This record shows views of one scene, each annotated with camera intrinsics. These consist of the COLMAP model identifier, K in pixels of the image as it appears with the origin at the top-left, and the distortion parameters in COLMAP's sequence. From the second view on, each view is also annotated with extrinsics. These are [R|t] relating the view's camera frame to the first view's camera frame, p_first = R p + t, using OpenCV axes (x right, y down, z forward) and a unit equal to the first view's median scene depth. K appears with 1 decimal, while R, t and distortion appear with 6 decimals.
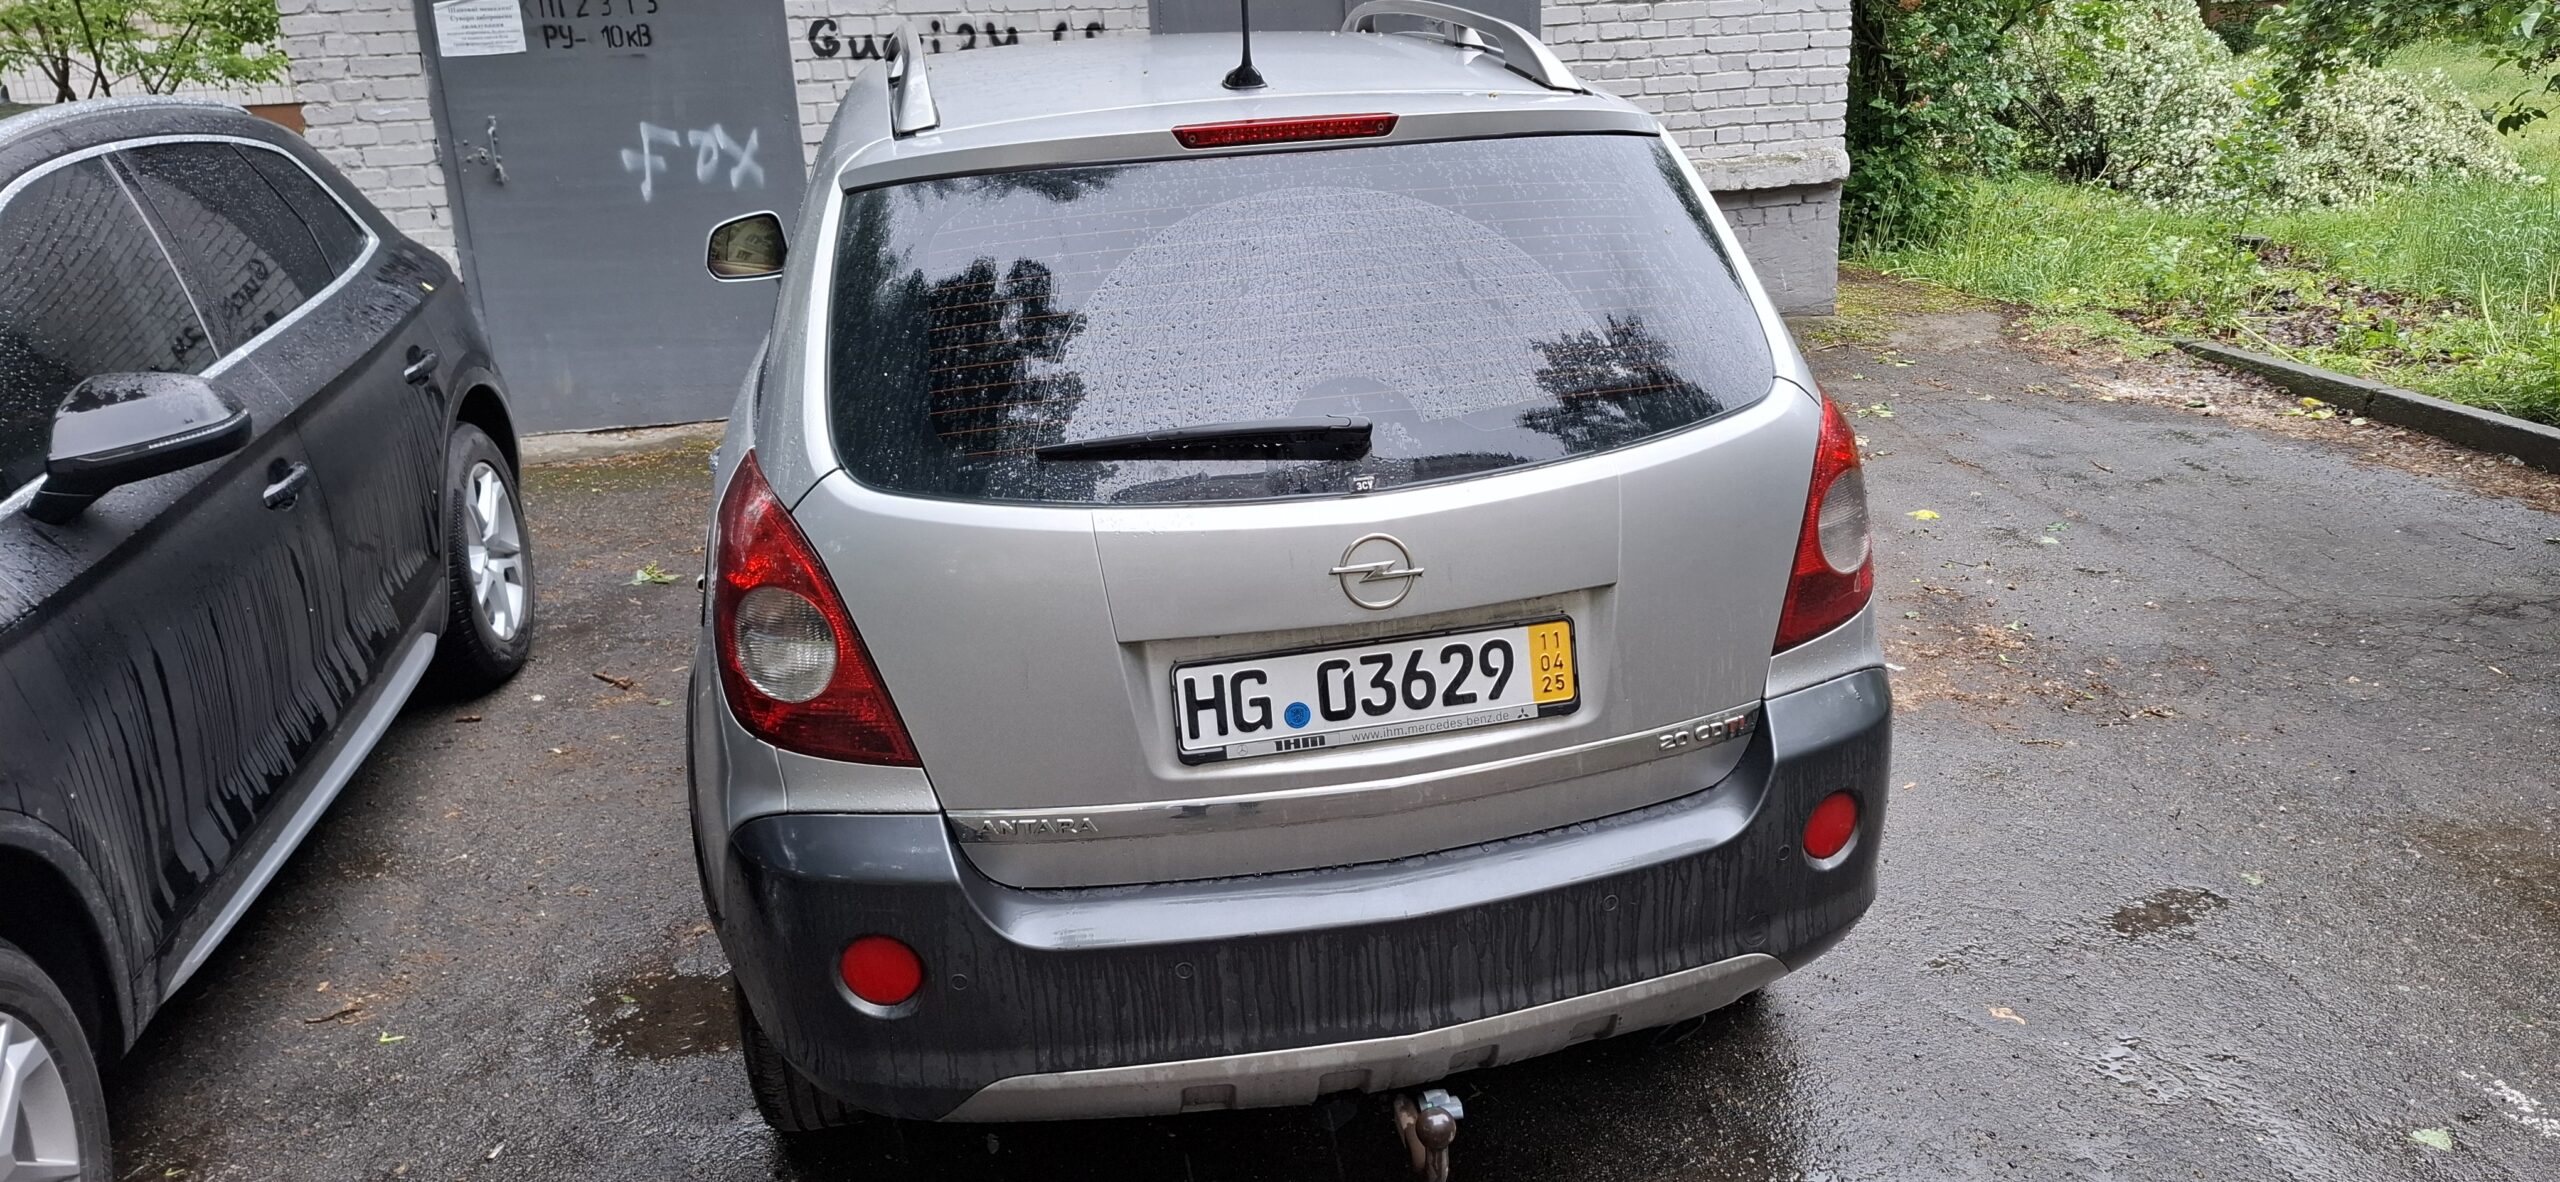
lens RADIAL K [[1911.6, 0, 1298.5], [0, 1911.6, 582.9], [0, 0, 1]] dist [0.044284, -0.022317]
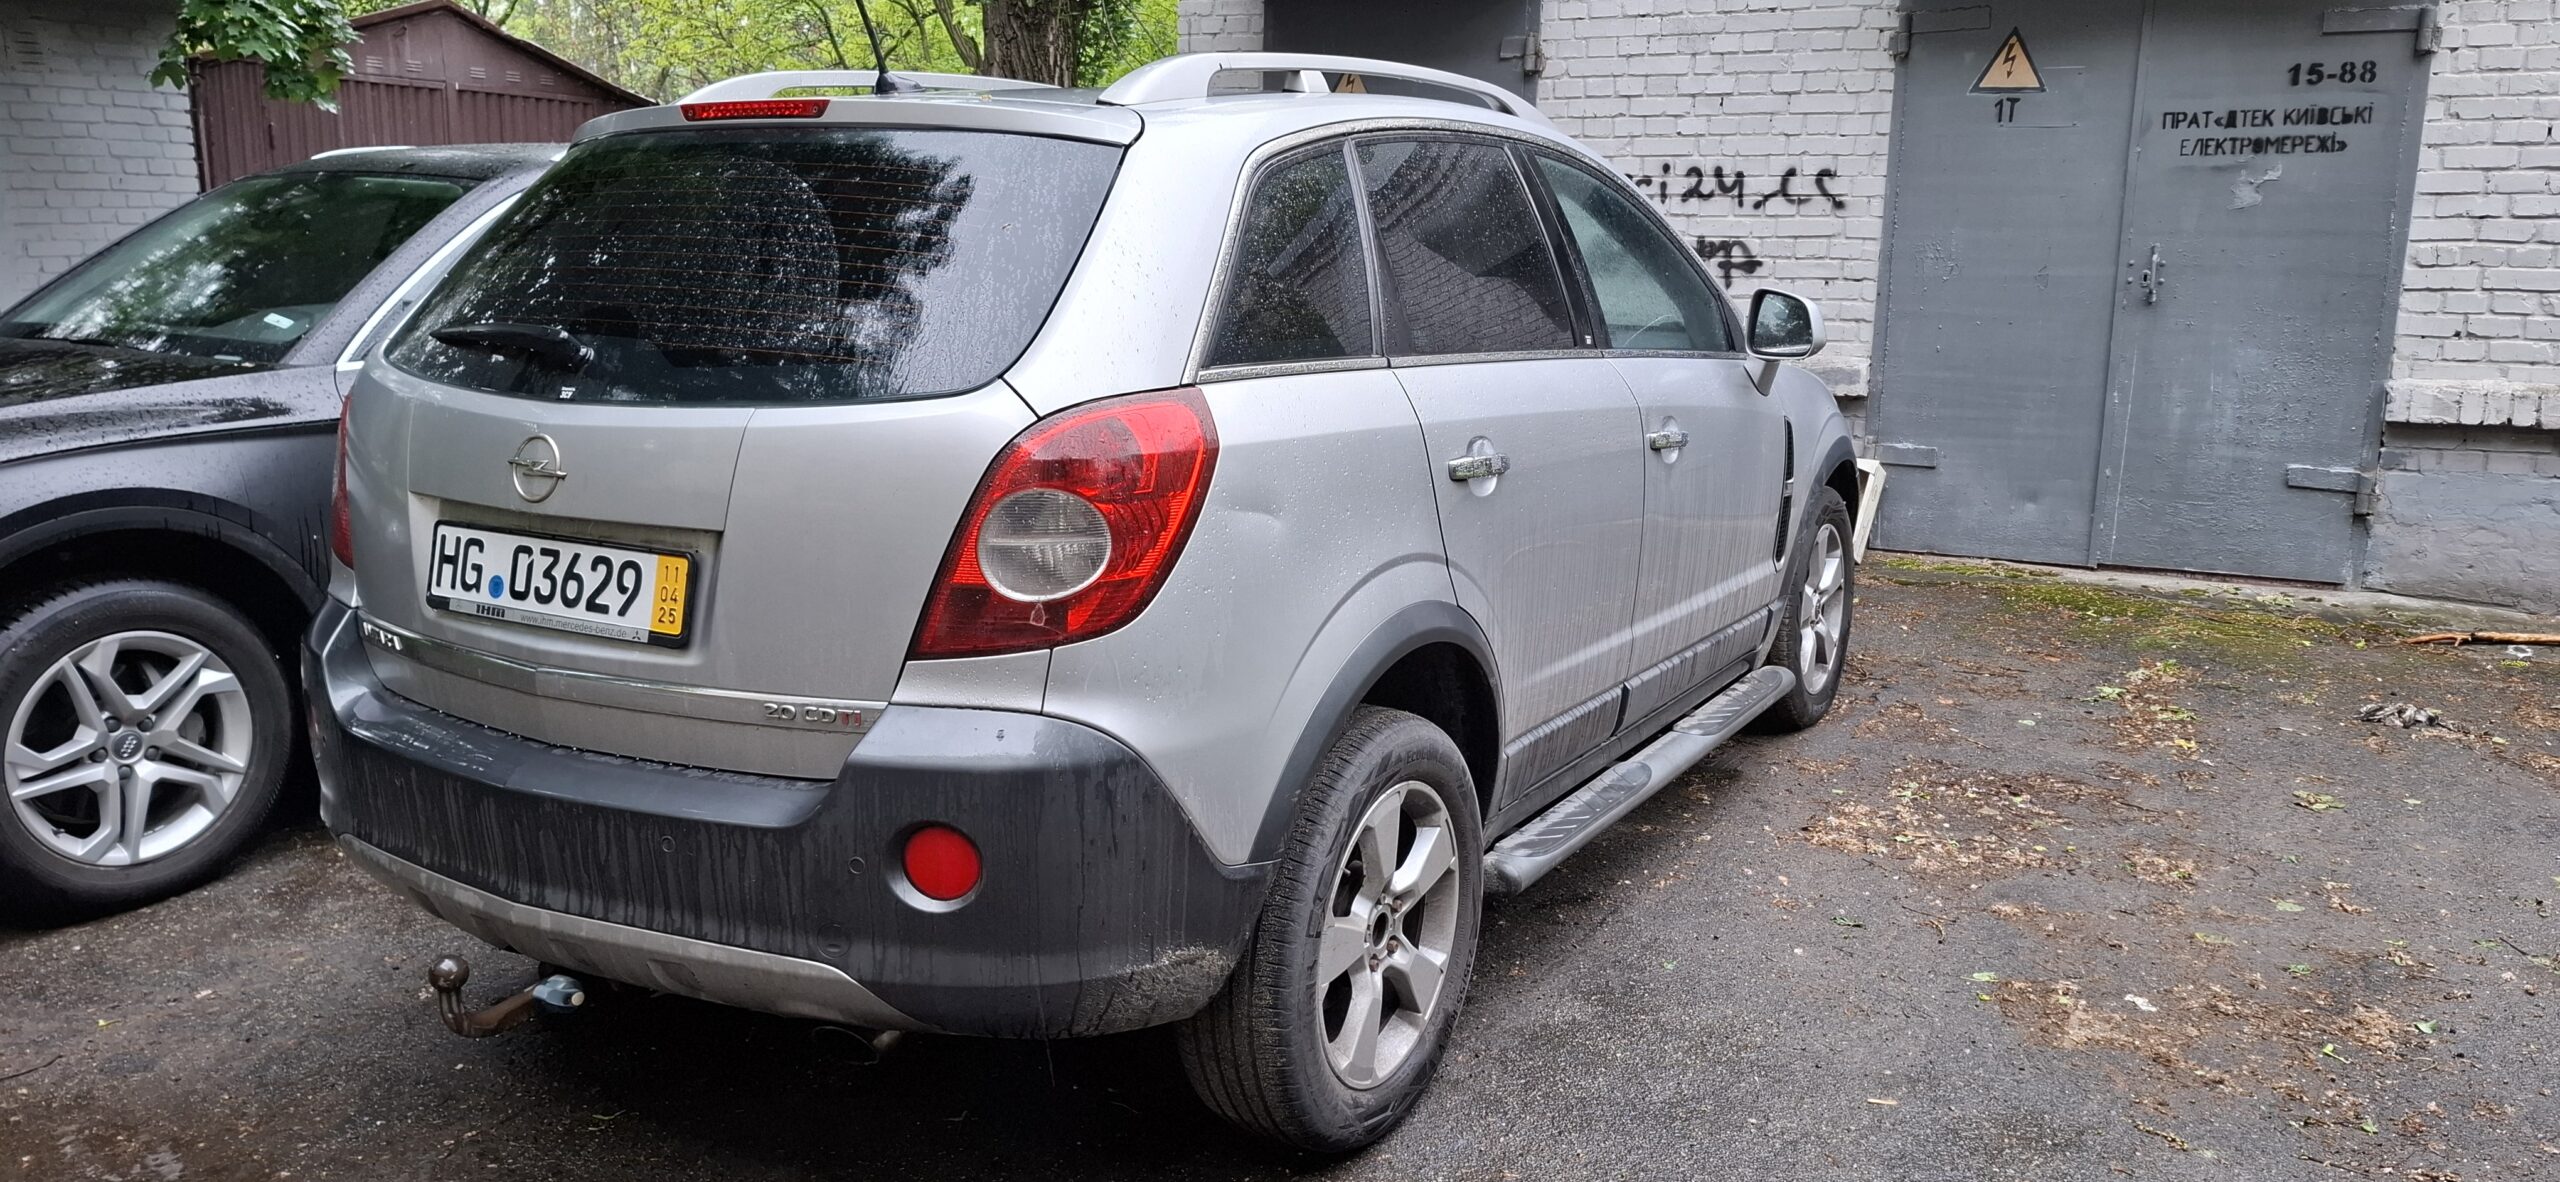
lens RADIAL K [[1911.6, 0, 1275.8], [0, 1911.6, 599.7], [0, 0, 1]] dist [0.044284, -0.022317]
pose [[0.702103, 0.180640, -0.688782, 1.094455], [-0.254206, 0.967135, -0.005481, -0.034239], [0.665155, 0.178941, 0.724947, 0.471083]]
